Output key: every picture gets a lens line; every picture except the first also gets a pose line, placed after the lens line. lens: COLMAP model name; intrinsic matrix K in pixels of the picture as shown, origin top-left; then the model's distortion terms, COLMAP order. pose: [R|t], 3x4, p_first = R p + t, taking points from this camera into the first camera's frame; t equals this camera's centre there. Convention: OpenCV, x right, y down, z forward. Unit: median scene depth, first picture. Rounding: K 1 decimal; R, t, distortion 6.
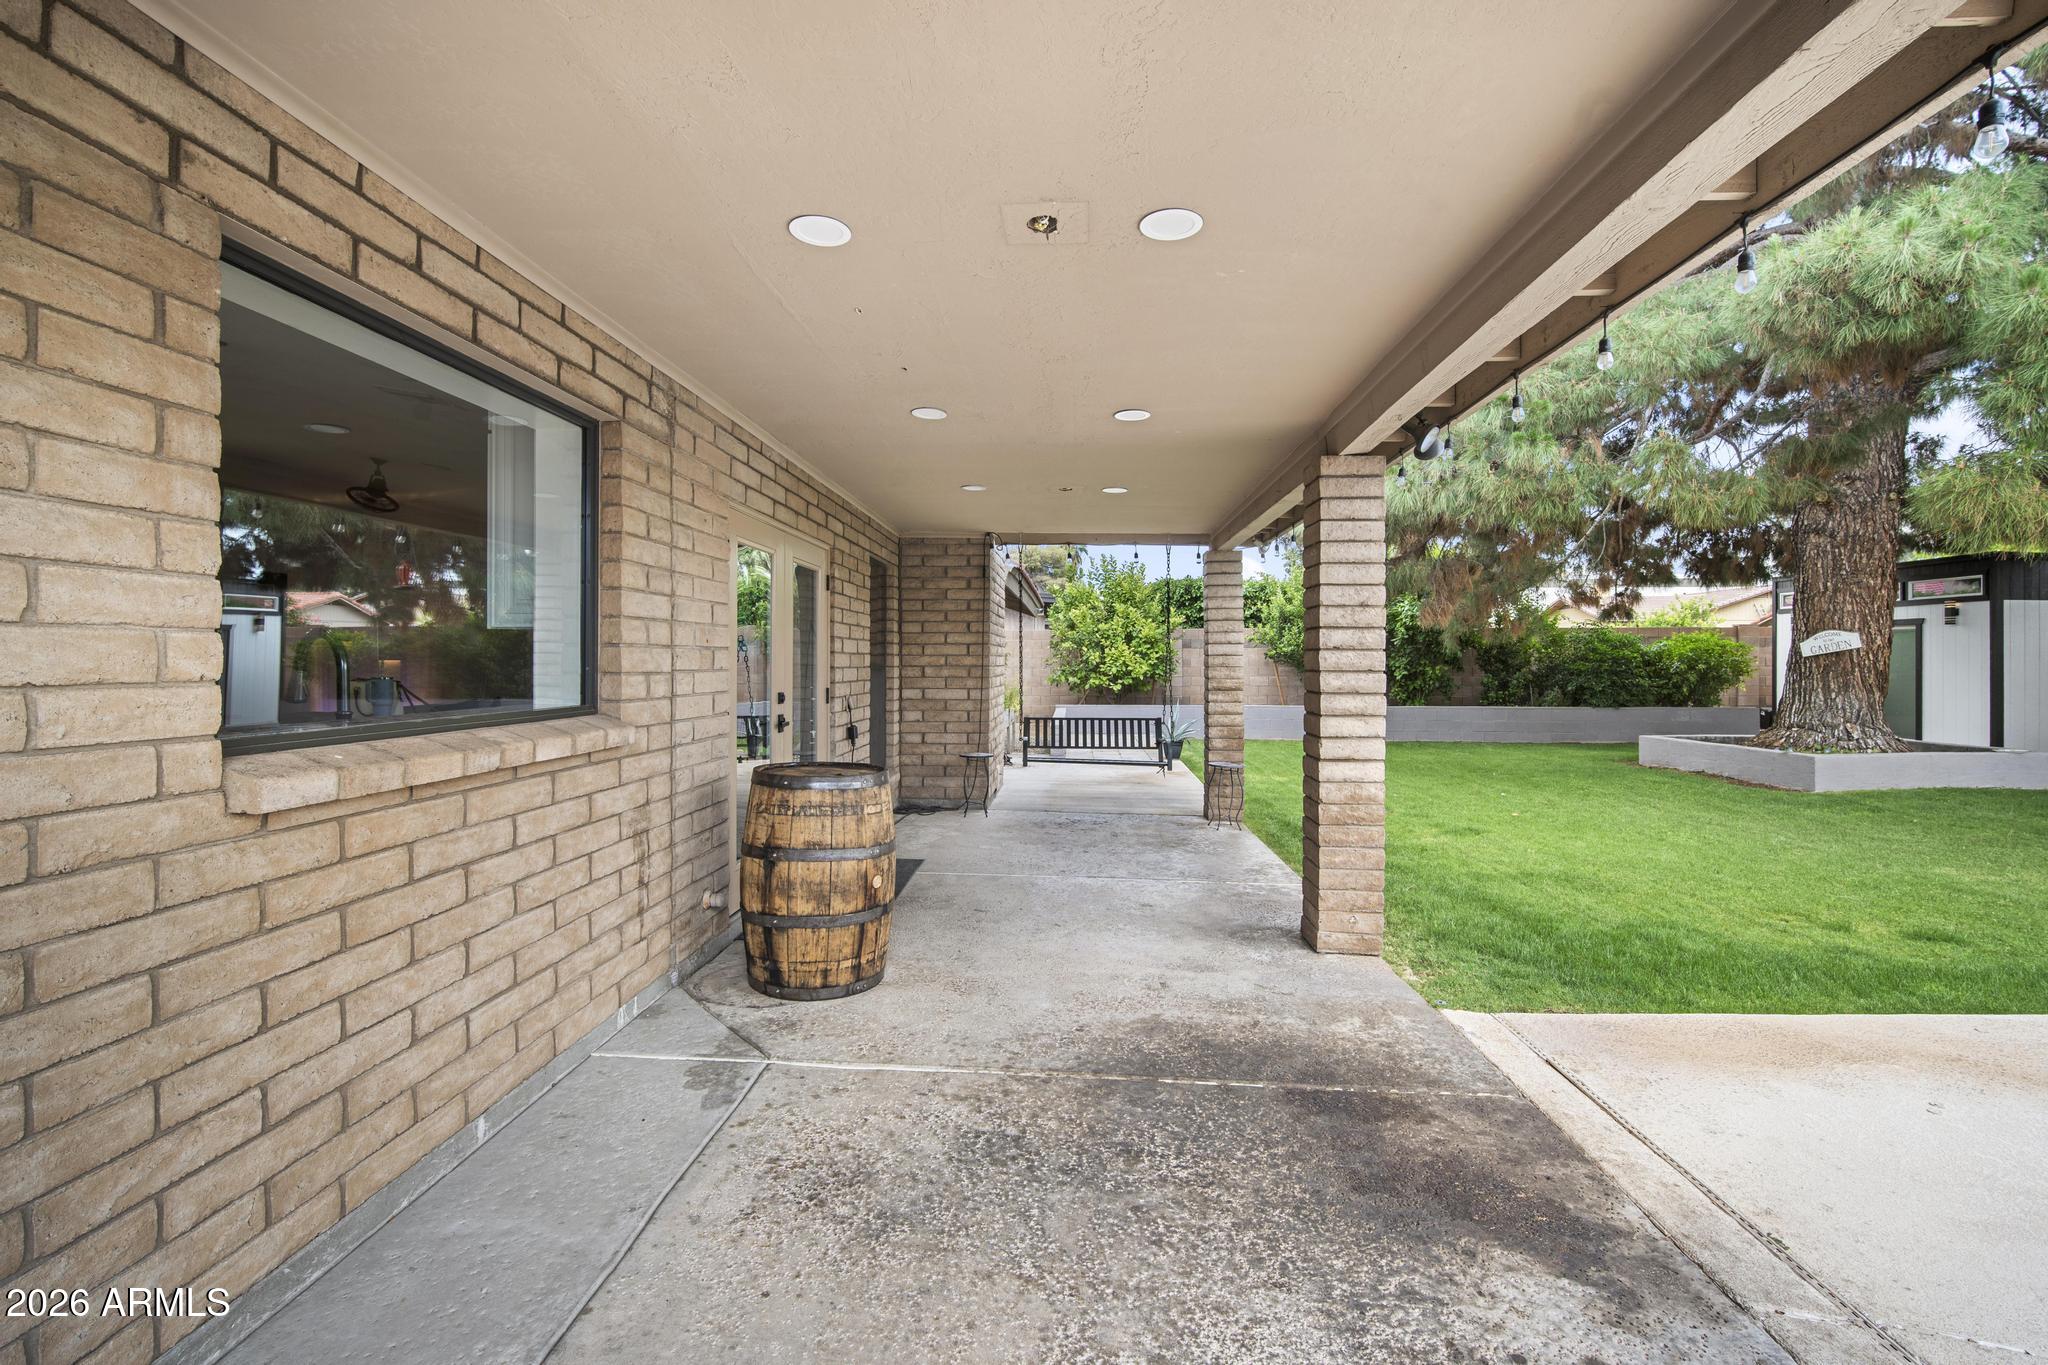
lens RADIAL K [[899.4, 0, 1024.7], [0, 899.4, 664.2], [0, 0, 1]] dist [-0.016628, 0.004583]
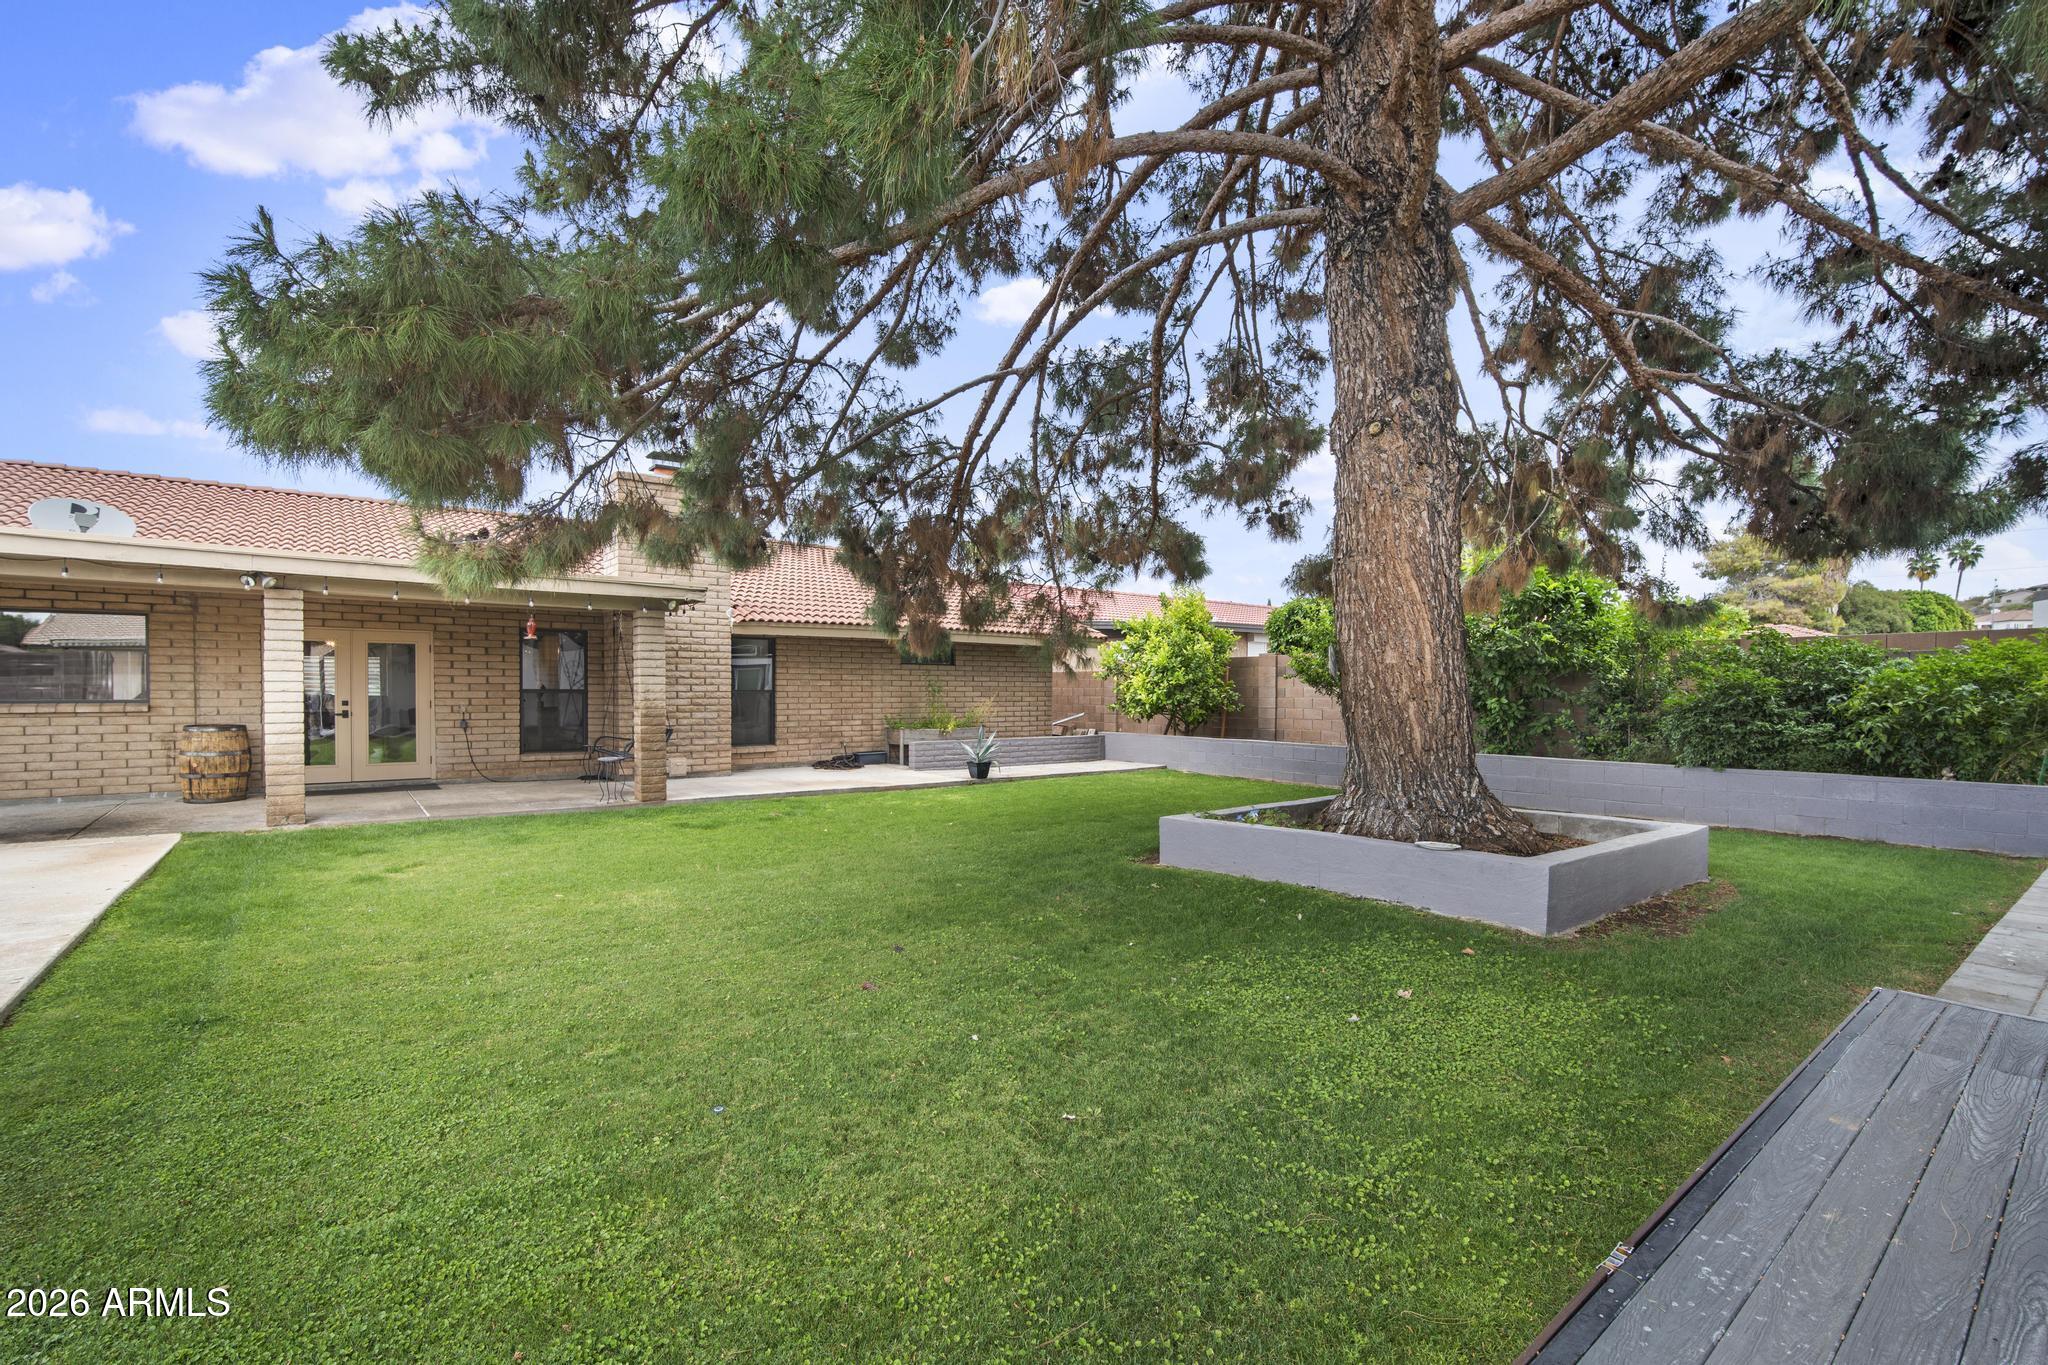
lens RADIAL K [[899.4, 0, 1008.5], [0, 899.4, 714.8], [0, 0, 1]] dist [-0.016628, 0.004583]
pose [[0.659453, 0.023362, -0.751383, 1.236043], [-0.006539, 0.999657, 0.025343, -0.000743], [0.751718, -0.011799, 0.659380, 0.369991]]
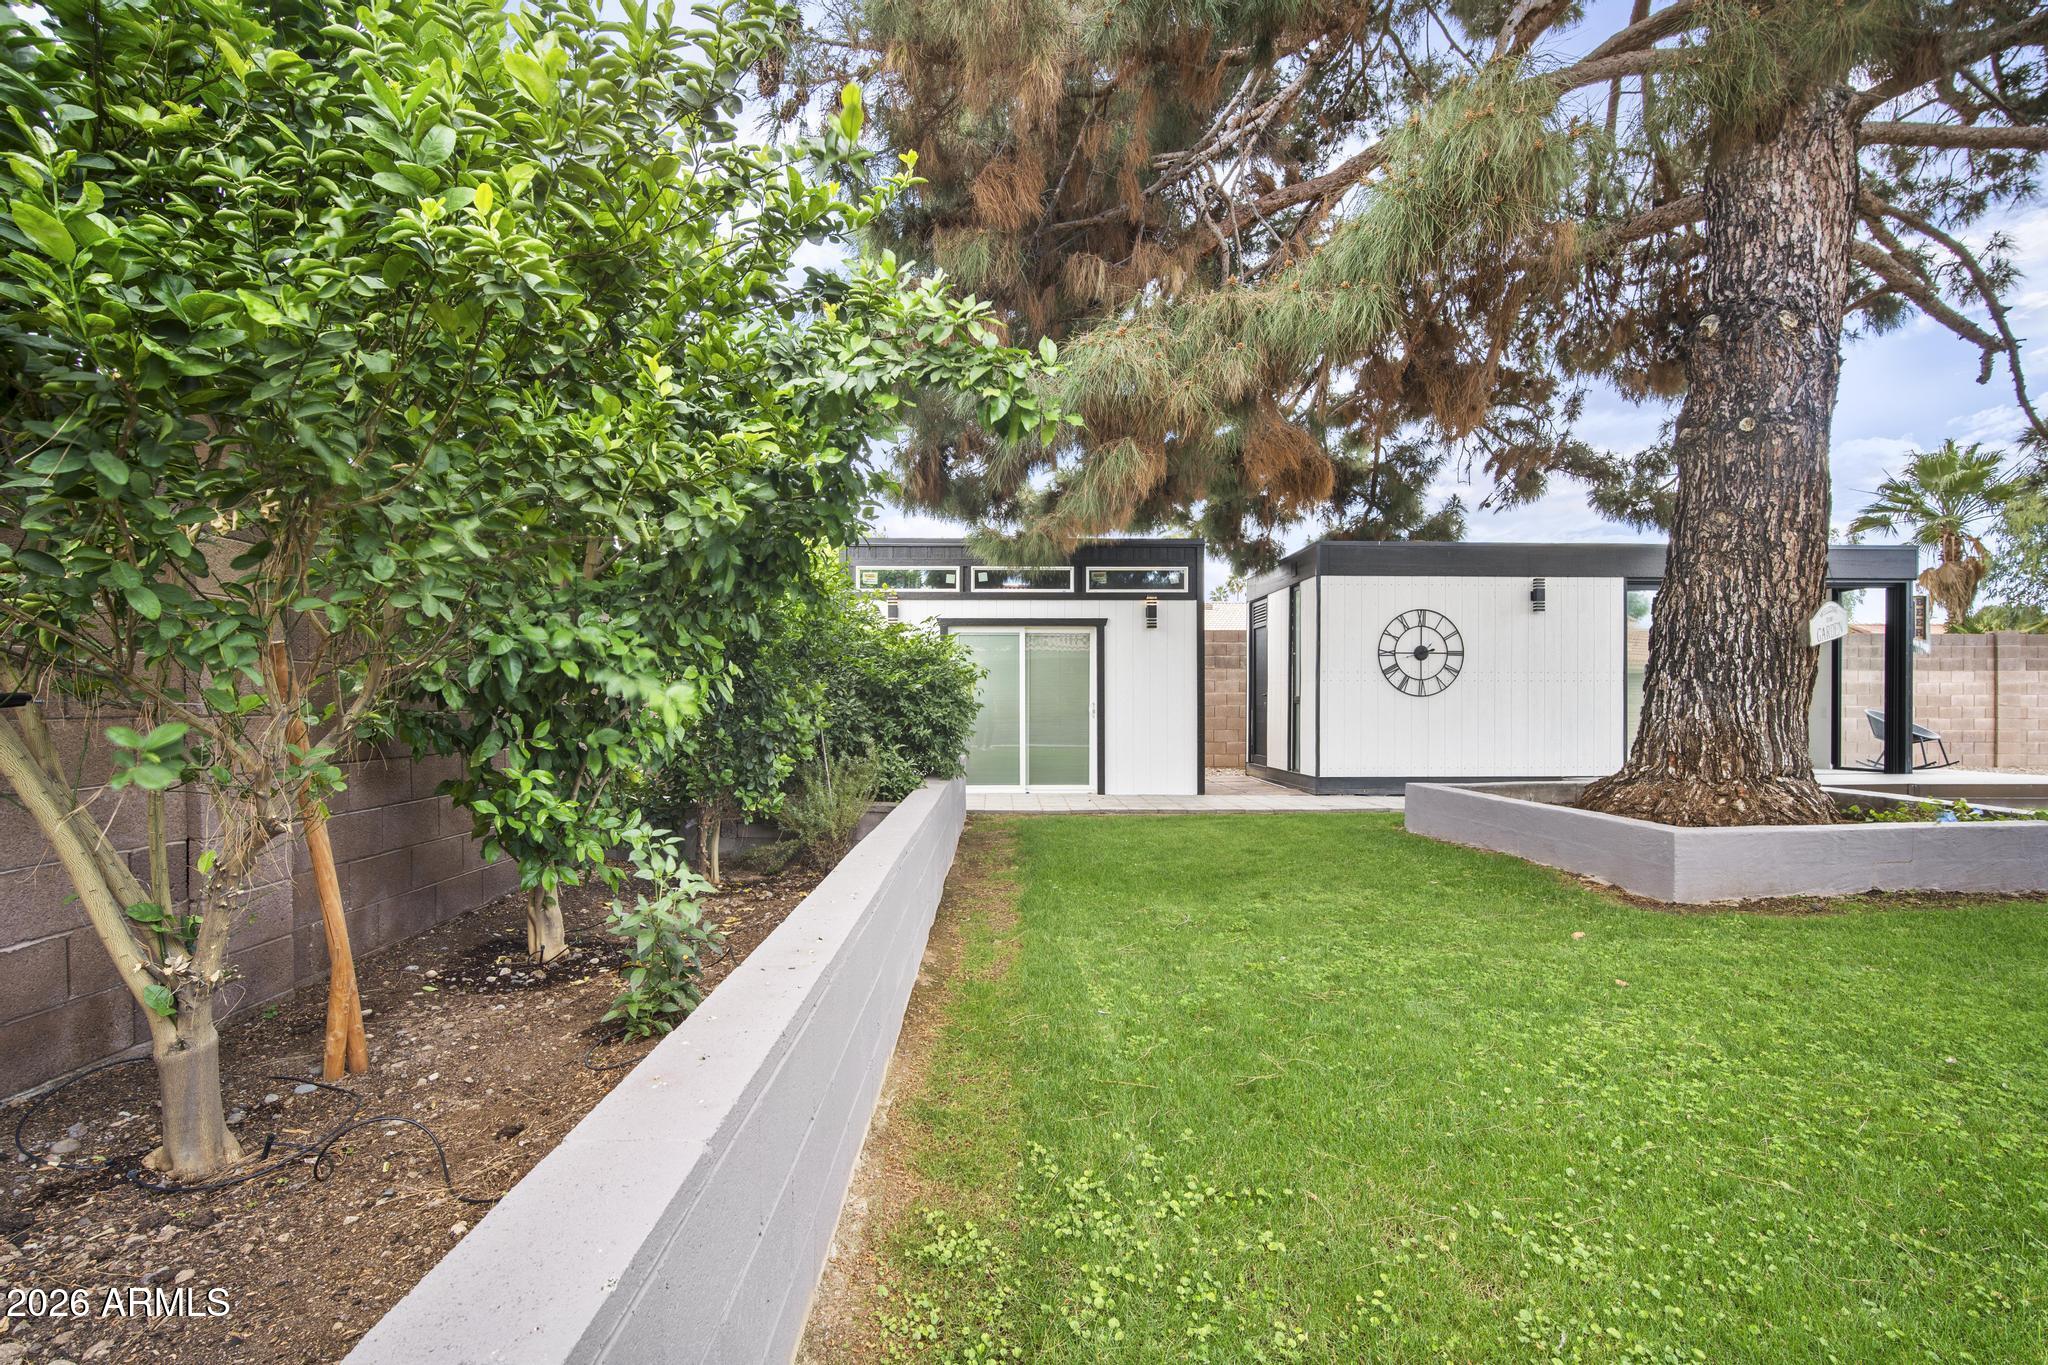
lens RADIAL K [[899.4, 0, 1017.1], [0, 899.4, 705.0], [0, 0, 1]] dist [-0.016628, 0.004583]
pose [[-0.080524, -0.004361, 0.996743, 0.376280], [0.007471, 0.999960, 0.004978, 0.021204], [-0.996725, 0.007848, -0.080488, 1.539341]]
